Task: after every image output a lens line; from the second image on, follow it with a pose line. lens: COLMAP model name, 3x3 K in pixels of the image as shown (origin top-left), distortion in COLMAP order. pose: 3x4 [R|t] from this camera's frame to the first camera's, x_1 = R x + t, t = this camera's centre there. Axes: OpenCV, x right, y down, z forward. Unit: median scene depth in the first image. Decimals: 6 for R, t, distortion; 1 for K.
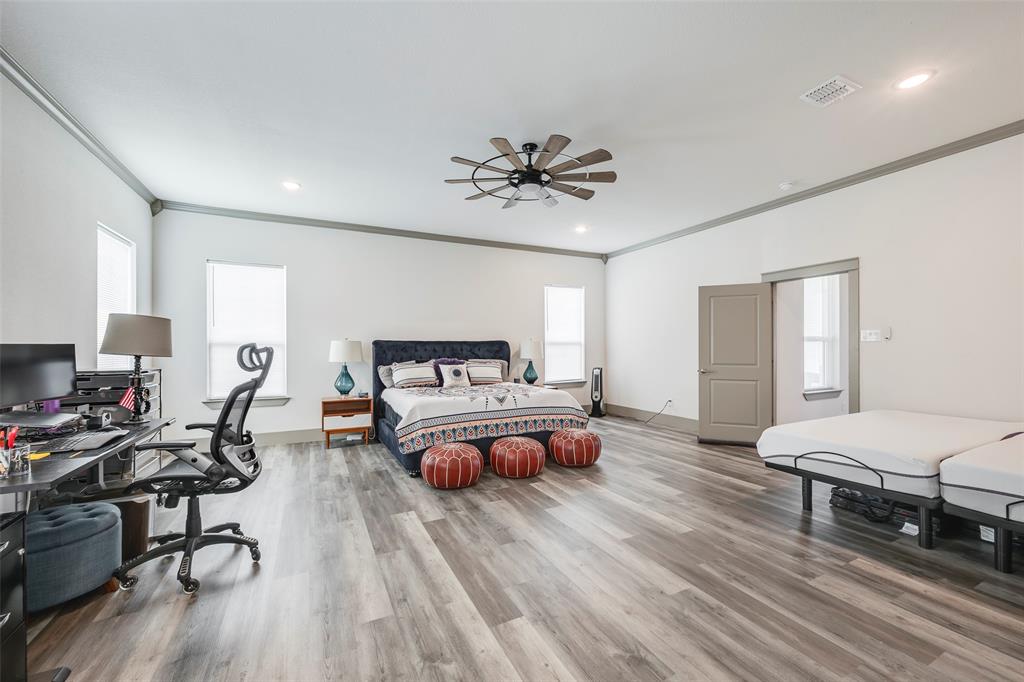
lens RADIAL K [[406.0, 0, 512.0], [0, 406.0, 341.0], [0, 0, 1]] dist [-0.002149, -0.000180]
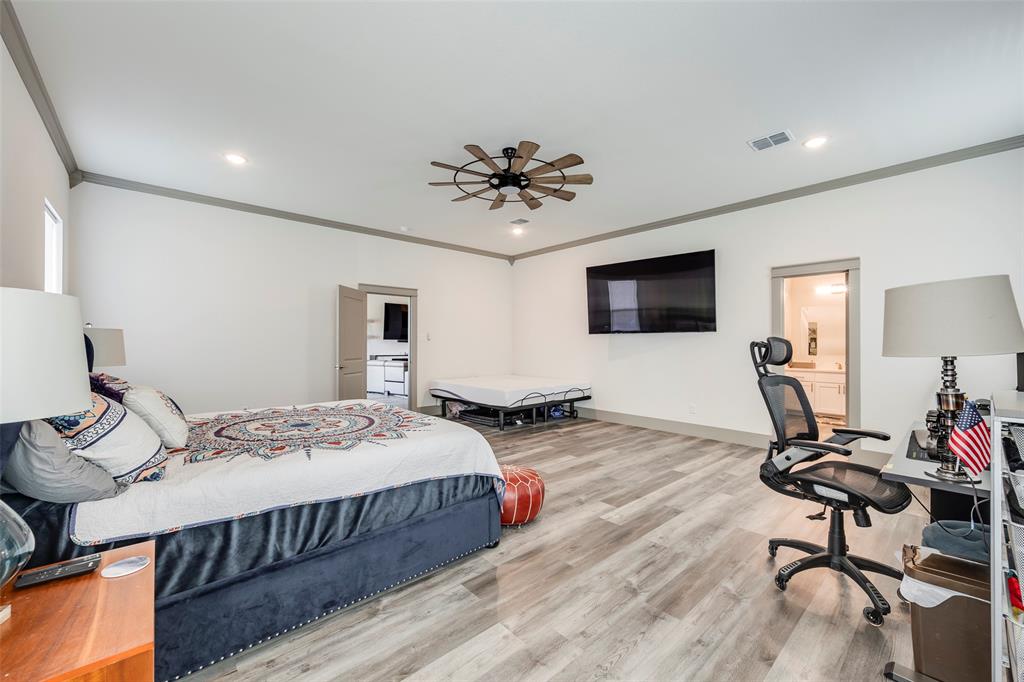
lens RADIAL K [[406.0, 0, 512.0], [0, 406.0, 341.0], [0, 0, 1]] dist [-0.002149, -0.000180]
pose [[-0.266615, 0.010943, 0.963741, -1.129591], [-0.017694, 0.999711, -0.016247, 0.031089], [-0.963641, -0.021384, -0.266345, 1.496209]]
